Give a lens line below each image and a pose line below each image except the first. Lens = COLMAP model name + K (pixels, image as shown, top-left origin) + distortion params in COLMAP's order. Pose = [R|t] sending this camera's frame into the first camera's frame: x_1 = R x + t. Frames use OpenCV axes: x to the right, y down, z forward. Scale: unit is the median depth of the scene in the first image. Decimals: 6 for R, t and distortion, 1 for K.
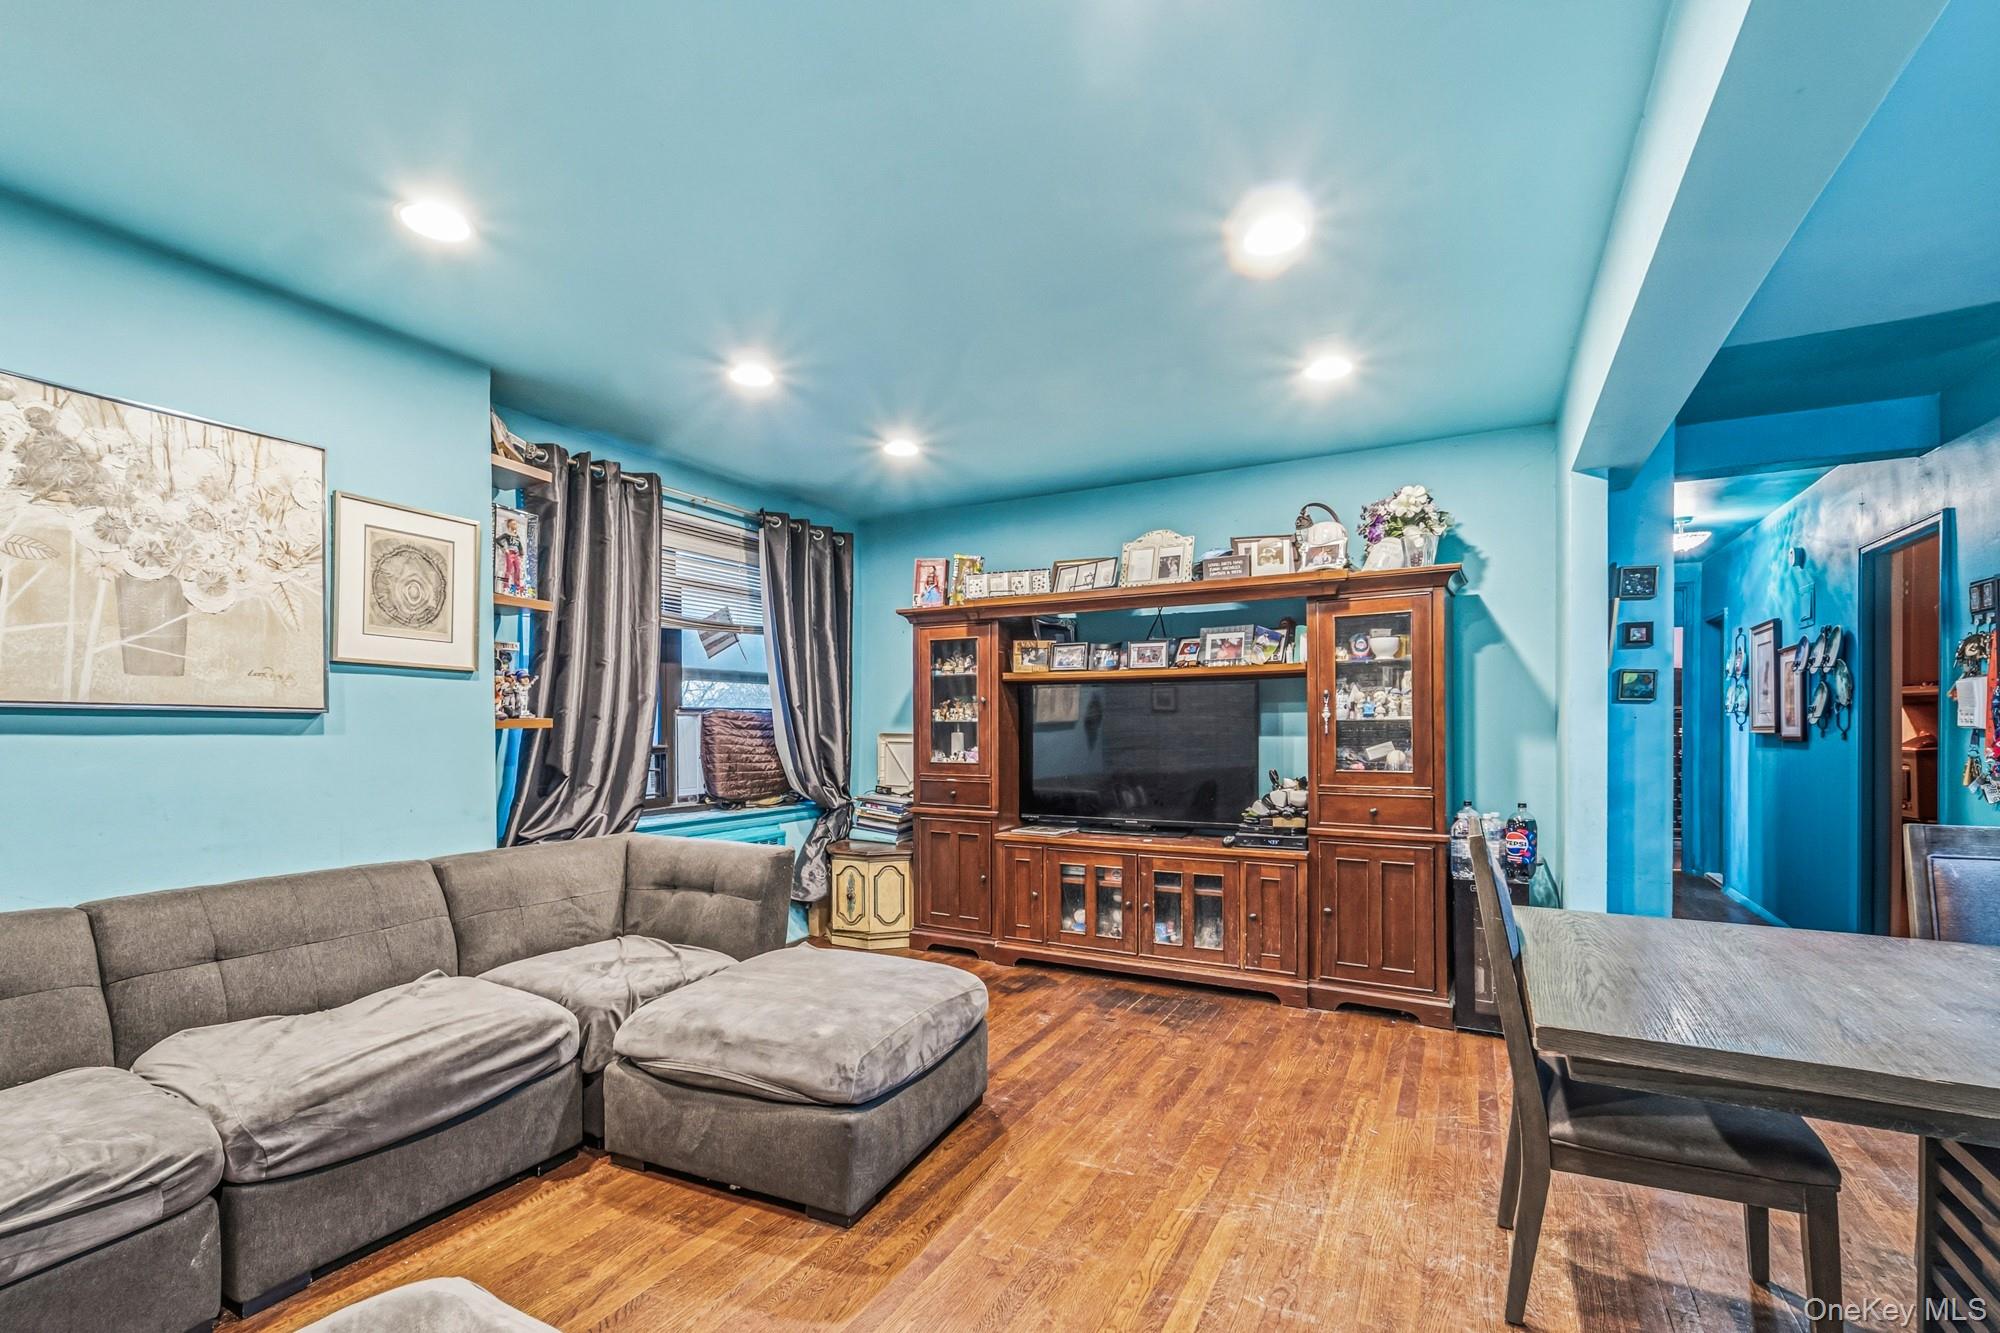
lens RADIAL K [[884.8, 0, 978.7], [0, 884.8, 725.7], [0, 0, 1]] dist [0.002226, -0.001743]
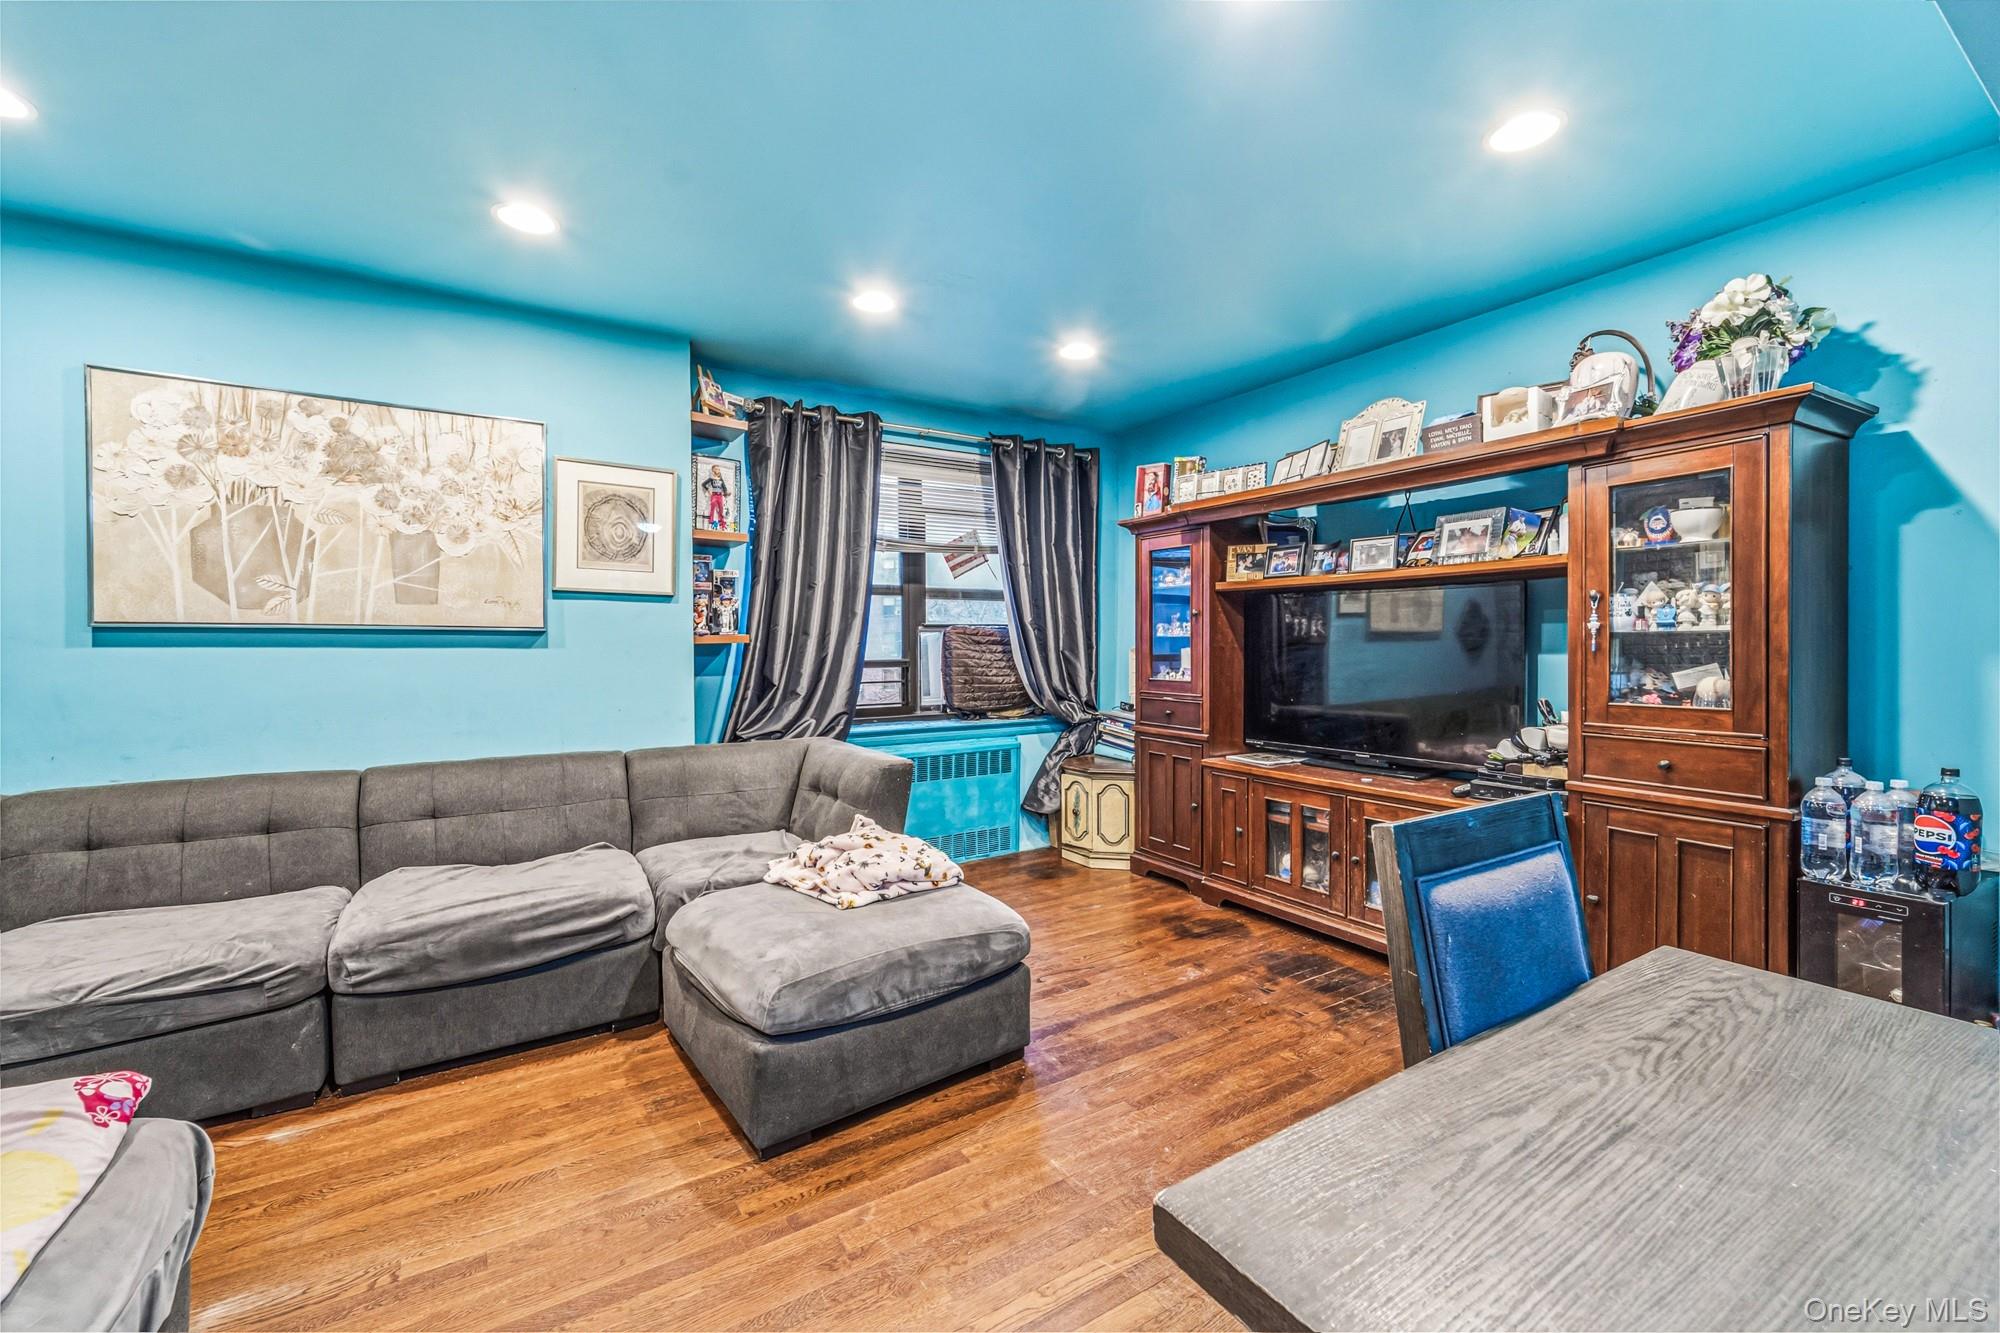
lens RADIAL K [[820.8, 0, 1003.4], [0, 820.8, 651.5], [0, 0, 1]] dist [0.000455, -0.000380]
pose [[0.882526, 0.004876, -0.470239, 0.310814], [0.000936, 0.999926, 0.012124, 0.000851], [0.470264, -0.011140, 0.882456, 0.209418]]
